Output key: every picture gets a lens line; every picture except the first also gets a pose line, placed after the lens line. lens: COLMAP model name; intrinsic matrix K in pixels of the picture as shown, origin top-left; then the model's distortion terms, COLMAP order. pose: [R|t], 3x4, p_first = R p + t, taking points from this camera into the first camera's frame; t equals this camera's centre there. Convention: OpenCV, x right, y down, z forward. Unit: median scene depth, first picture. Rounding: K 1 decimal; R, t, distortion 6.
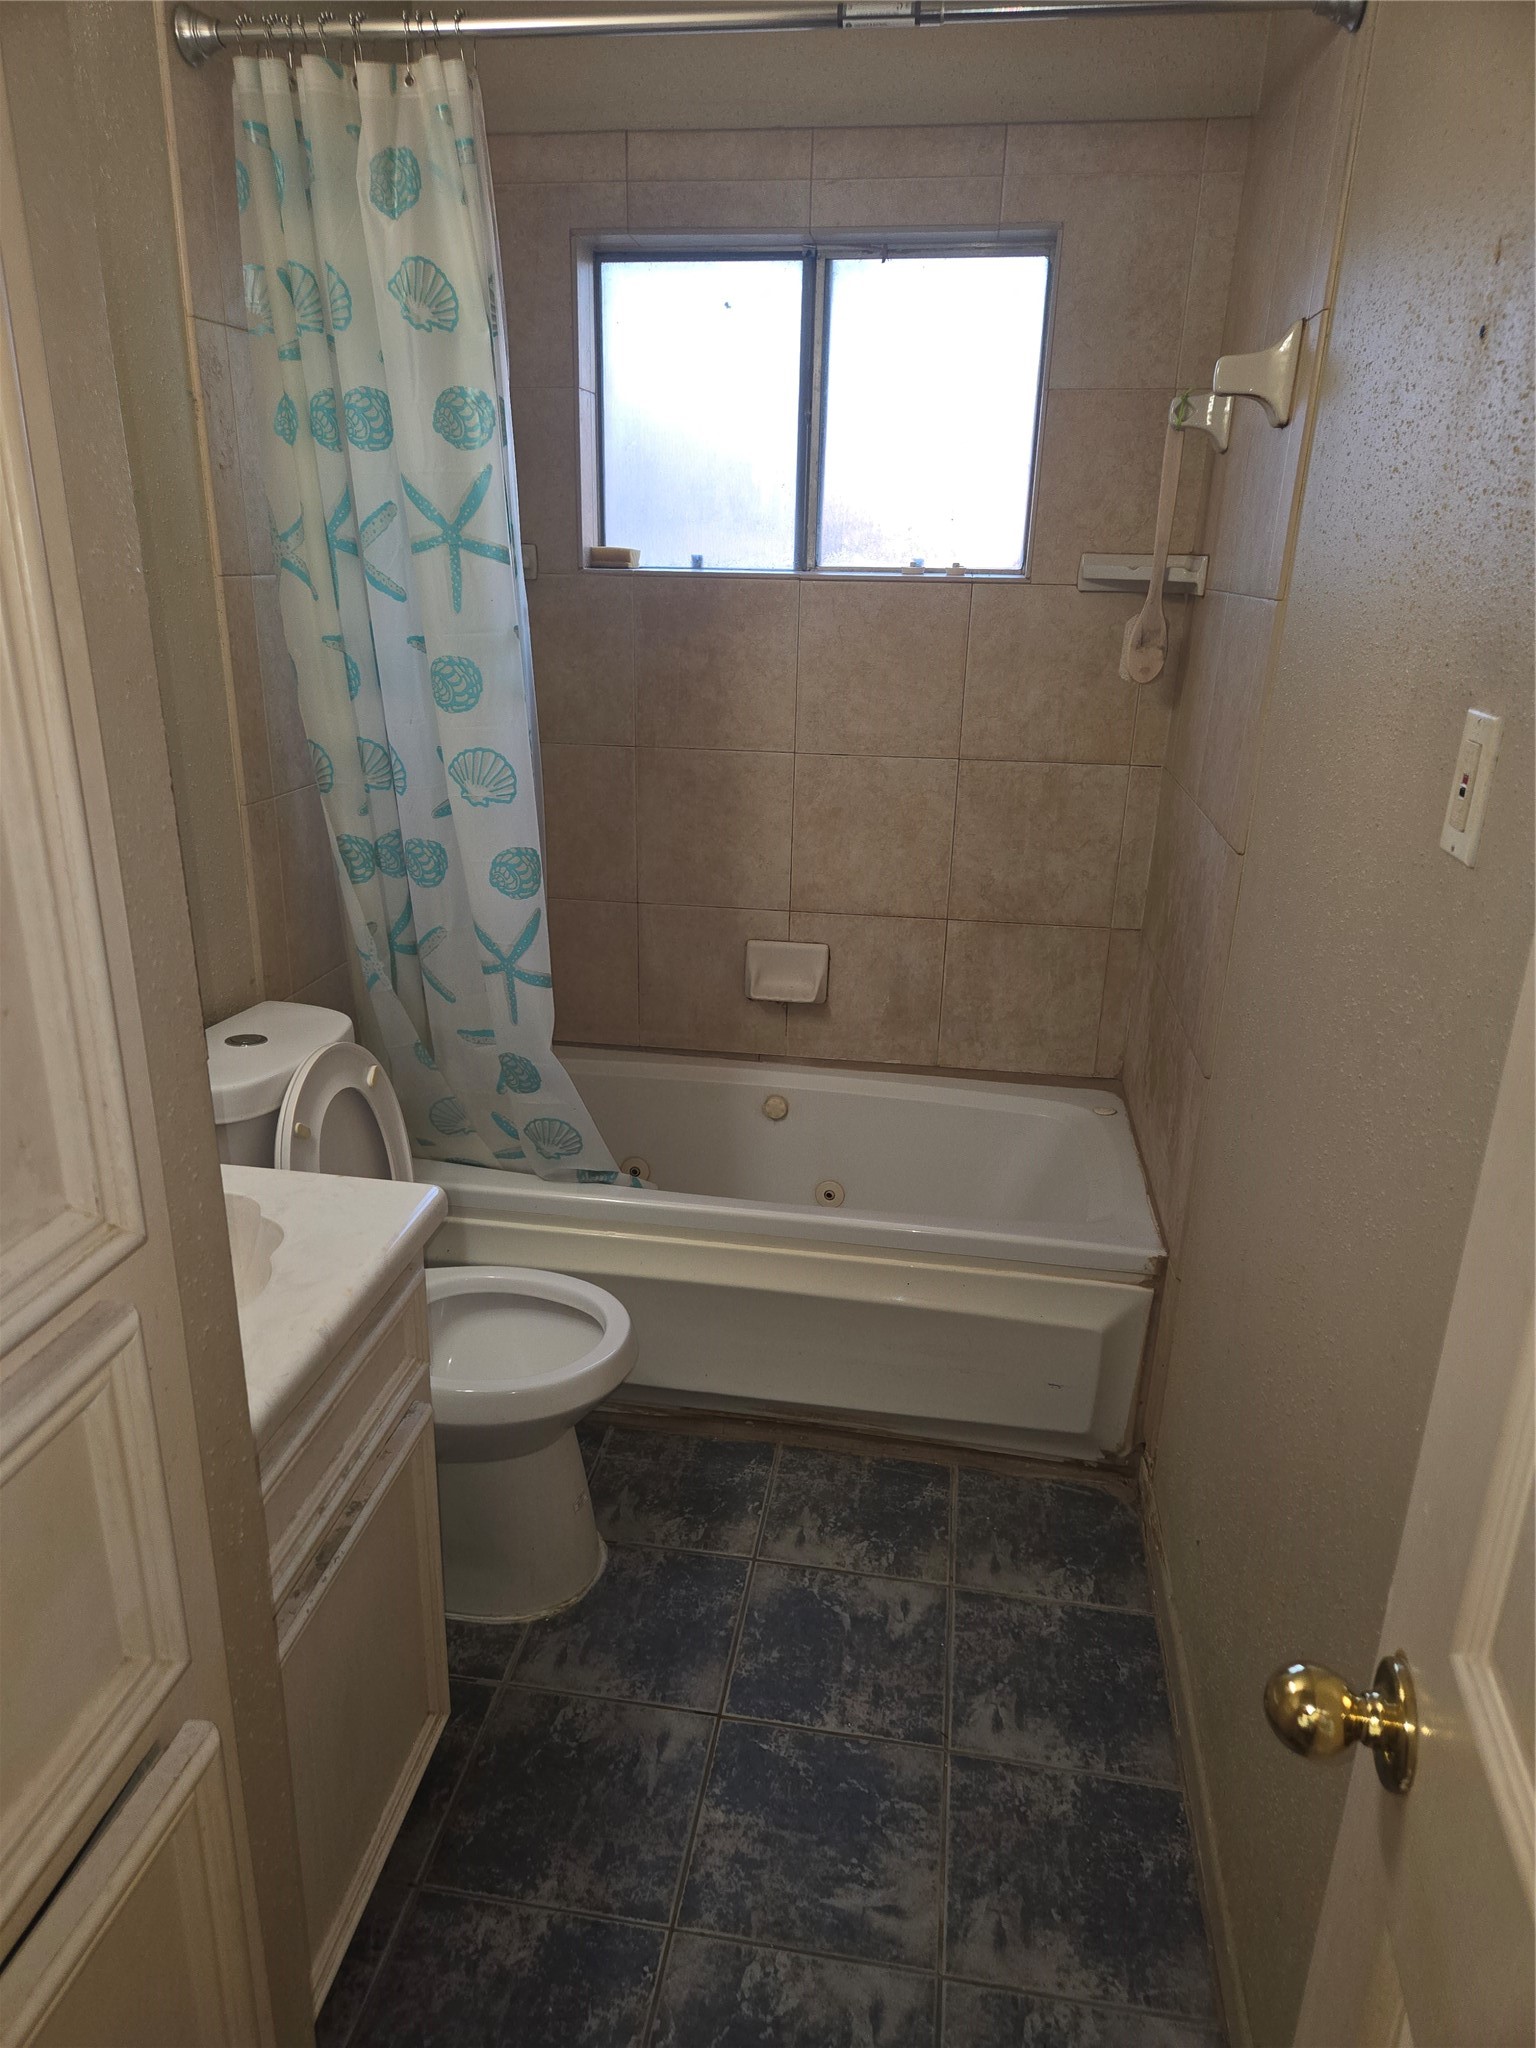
lens RADIAL K [[1376.0, 0, 755.4], [0, 1376.0, 1027.8], [0, 0, 1]] dist [0.064595, -0.048917]
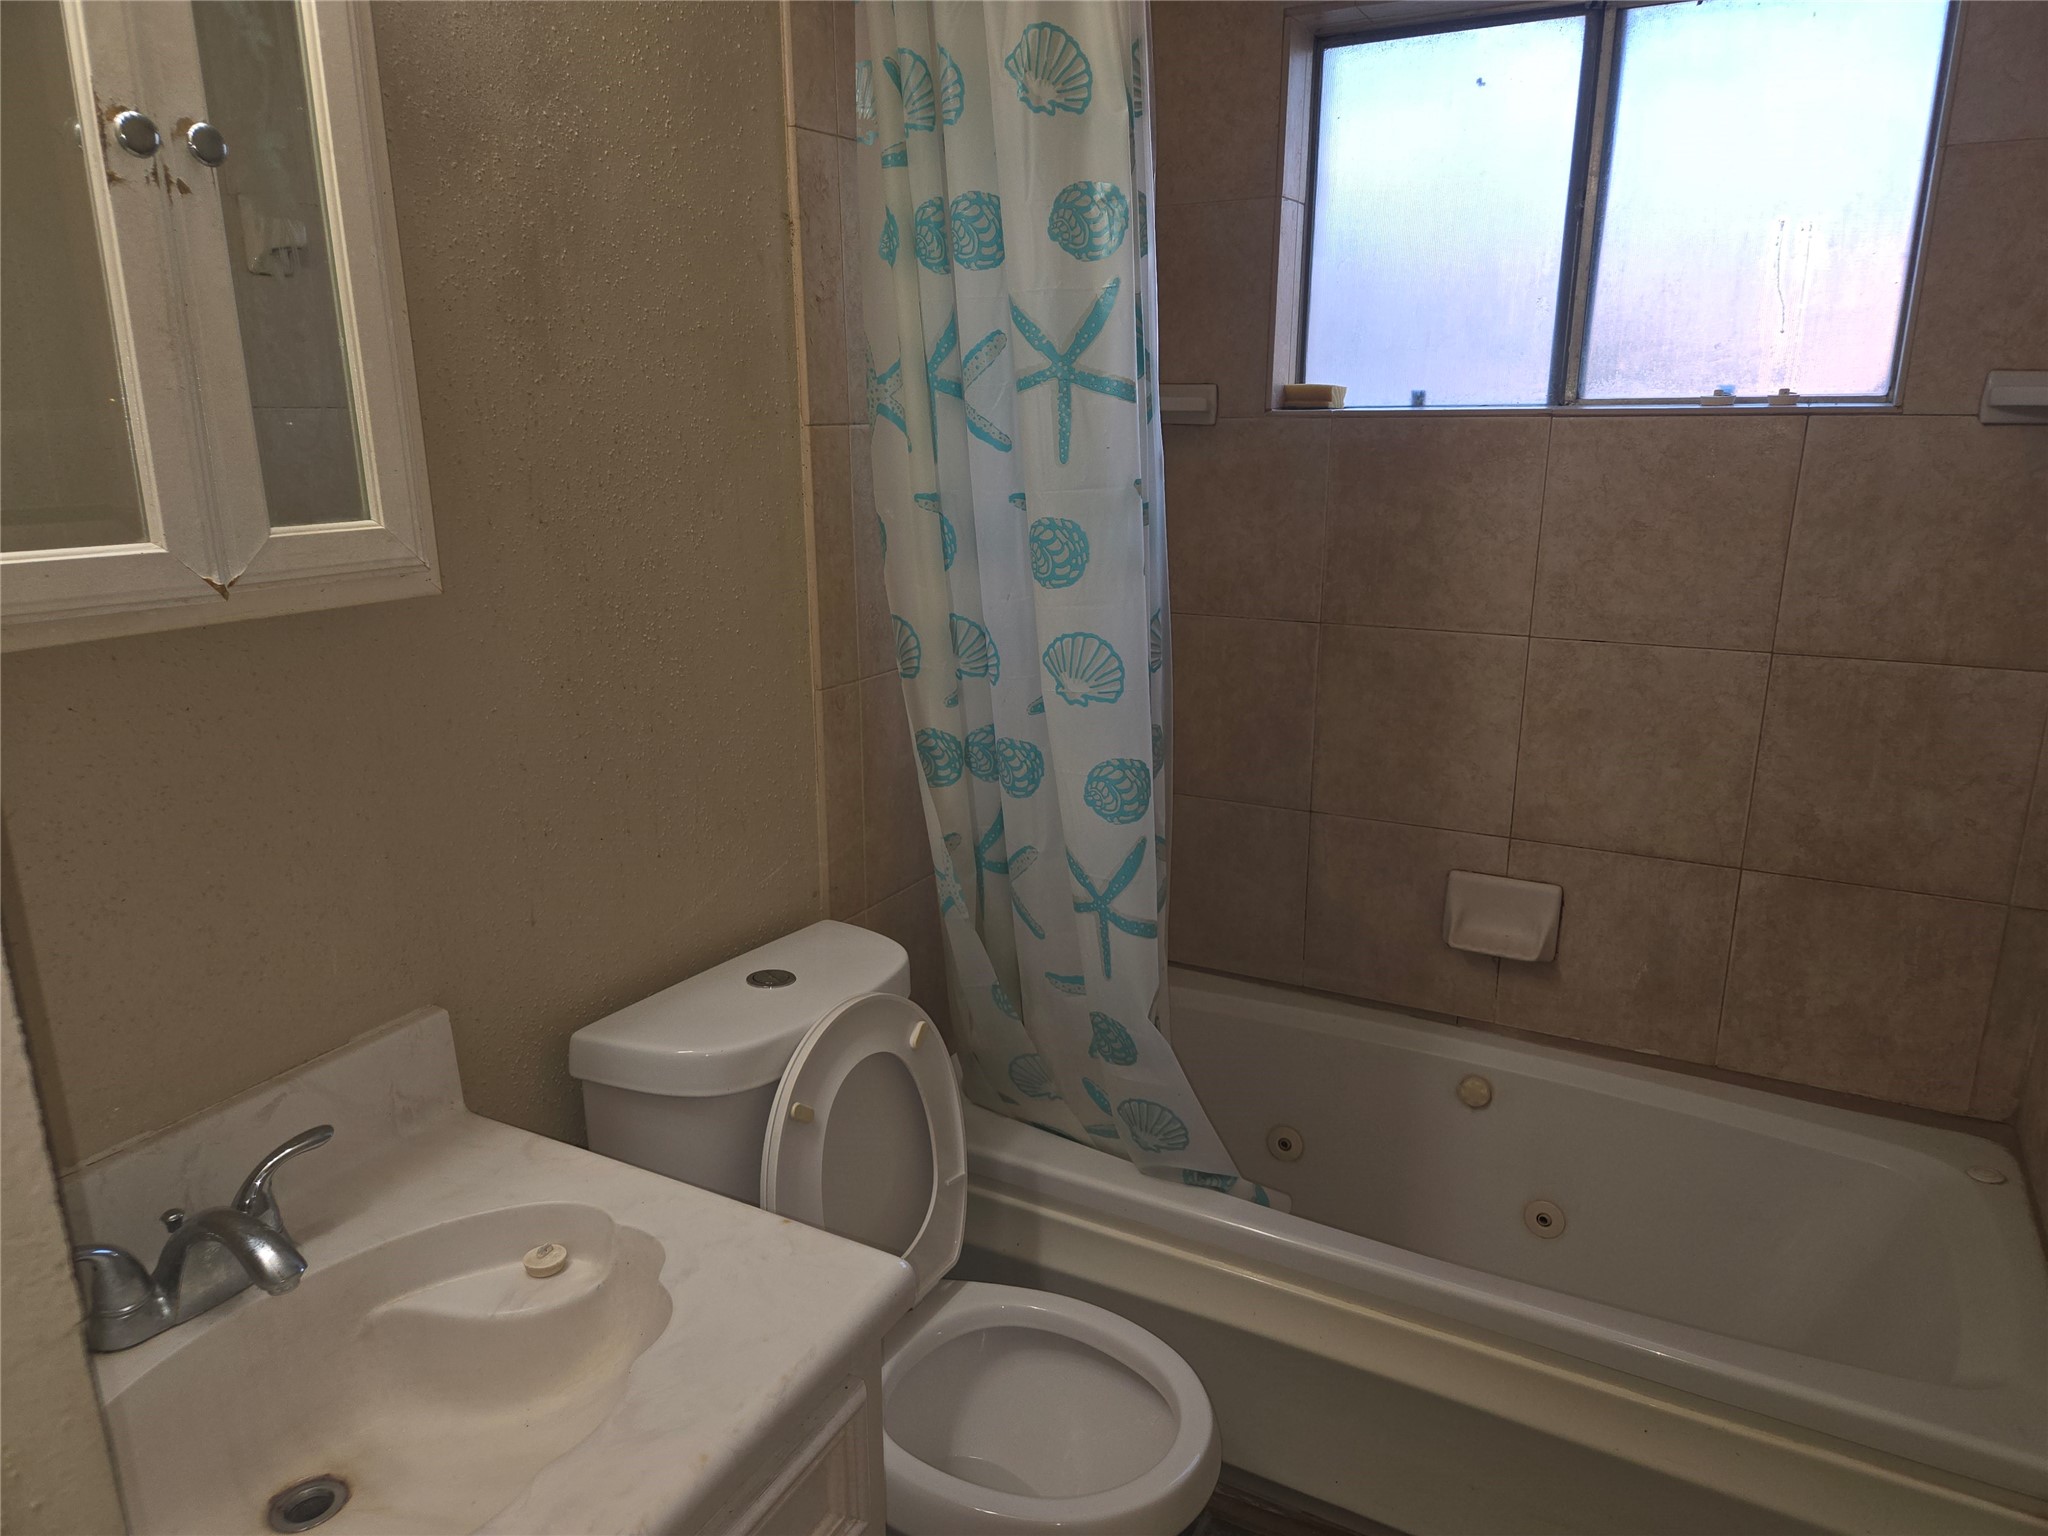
lens RADIAL K [[1376.0, 0, 1032.8], [0, 1376.0, 774.6], [0, 0, 1]] dist [0.064595, -0.048917]
pose [[0.942444, 0.065884, -0.327808, 0.028661], [-0.089196, 0.994406, -0.056578, -0.060120], [0.322246, 0.082560, 0.943049, 0.208342]]
